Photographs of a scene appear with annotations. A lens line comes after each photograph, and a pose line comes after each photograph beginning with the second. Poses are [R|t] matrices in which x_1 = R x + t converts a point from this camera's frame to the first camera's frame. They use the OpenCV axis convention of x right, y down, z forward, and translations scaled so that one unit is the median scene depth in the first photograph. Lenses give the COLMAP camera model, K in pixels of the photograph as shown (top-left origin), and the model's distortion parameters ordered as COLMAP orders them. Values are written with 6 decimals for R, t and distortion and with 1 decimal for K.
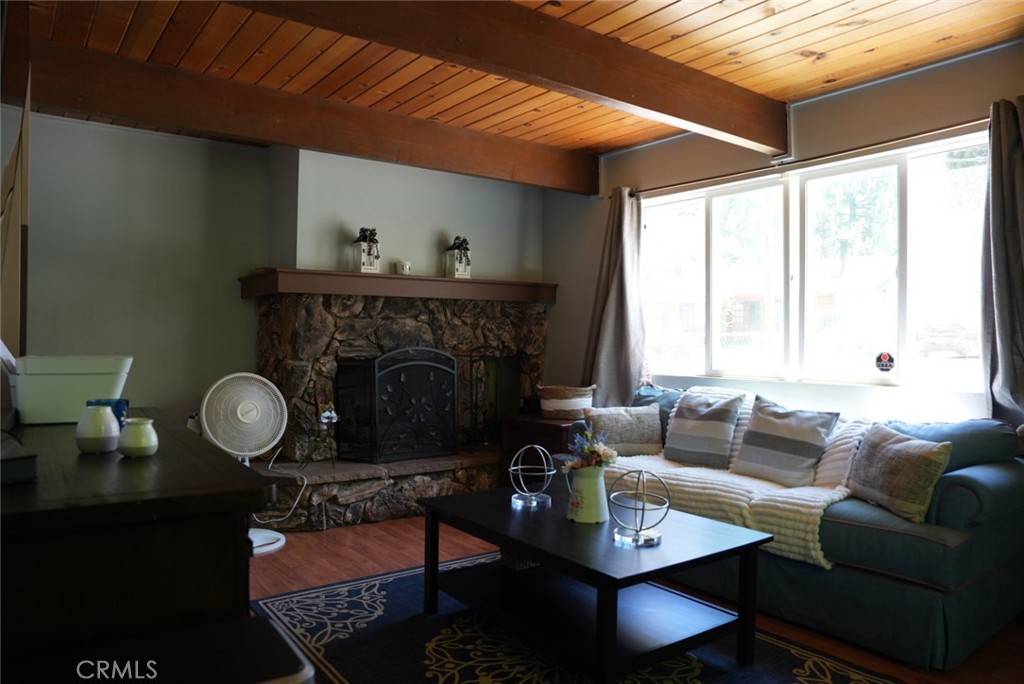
lens RADIAL K [[703.7, 0, 508.9], [0, 703.7, 336.4], [0, 0, 1]] dist [-0.110008, 0.074672]
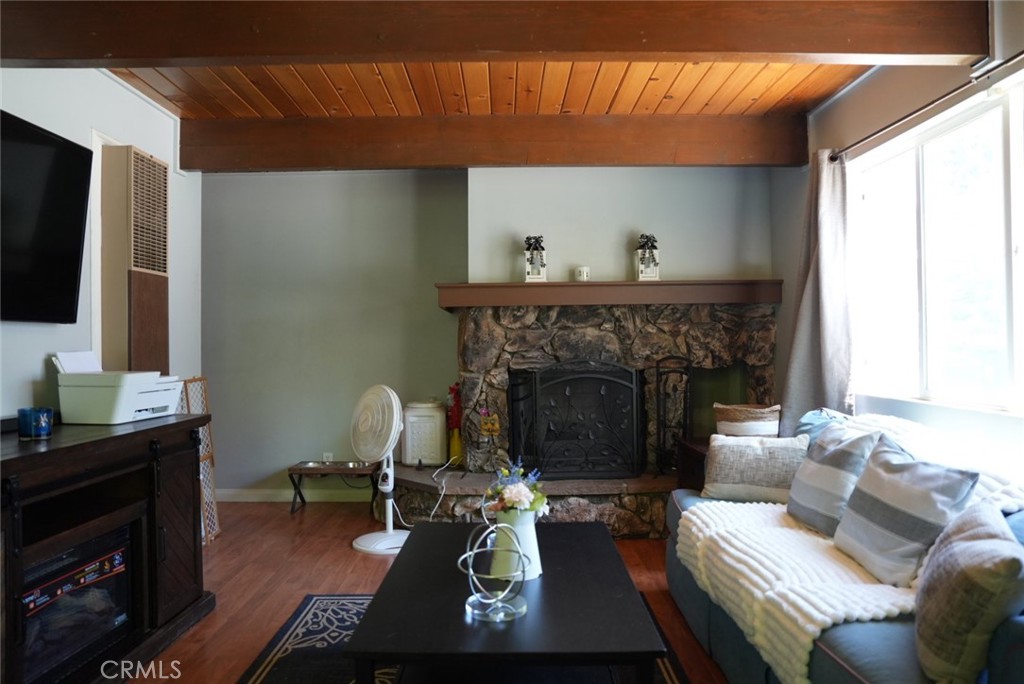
lens RADIAL K [[703.7, 0, 517.2], [0, 703.7, 340.2], [0, 0, 1]] dist [-0.110008, 0.074672]
pose [[0.809490, -0.017276, -0.586879, 0.352659], [0.017465, 0.999833, -0.005342, -0.006040], [0.586874, -0.005926, 0.809657, 0.199014]]
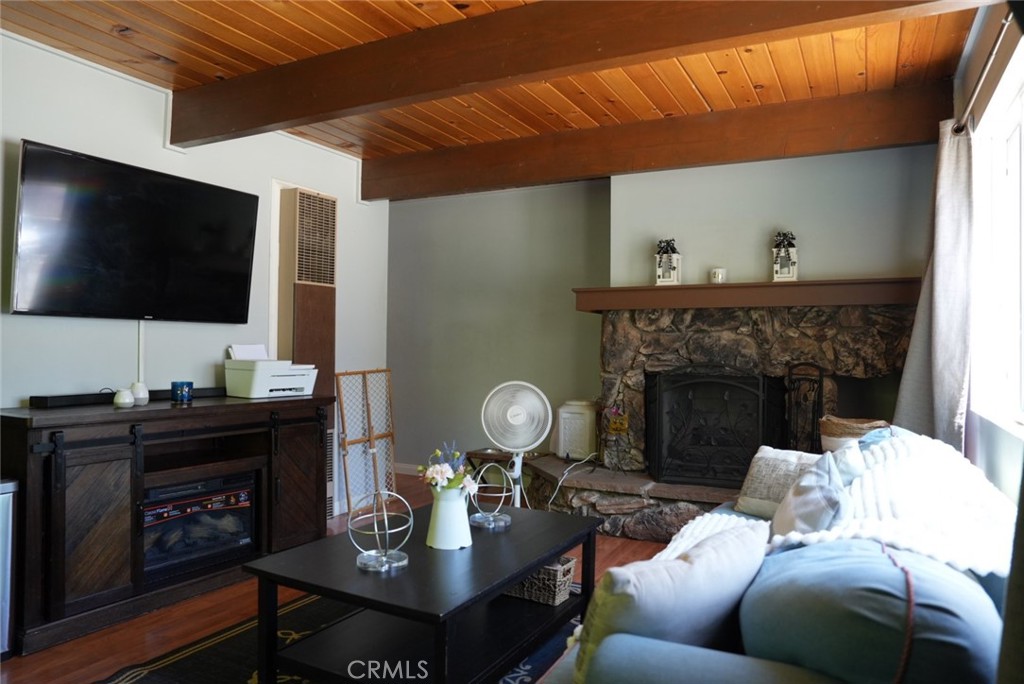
lens RADIAL K [[703.7, 0, 512.8], [0, 703.7, 340.1], [0, 0, 1]] dist [-0.110008, 0.074672]
pose [[0.438403, -0.011327, -0.898707, 0.583991], [-0.003534, 0.999891, -0.014326, -0.000160], [0.898771, 0.009456, 0.438315, 0.387220]]
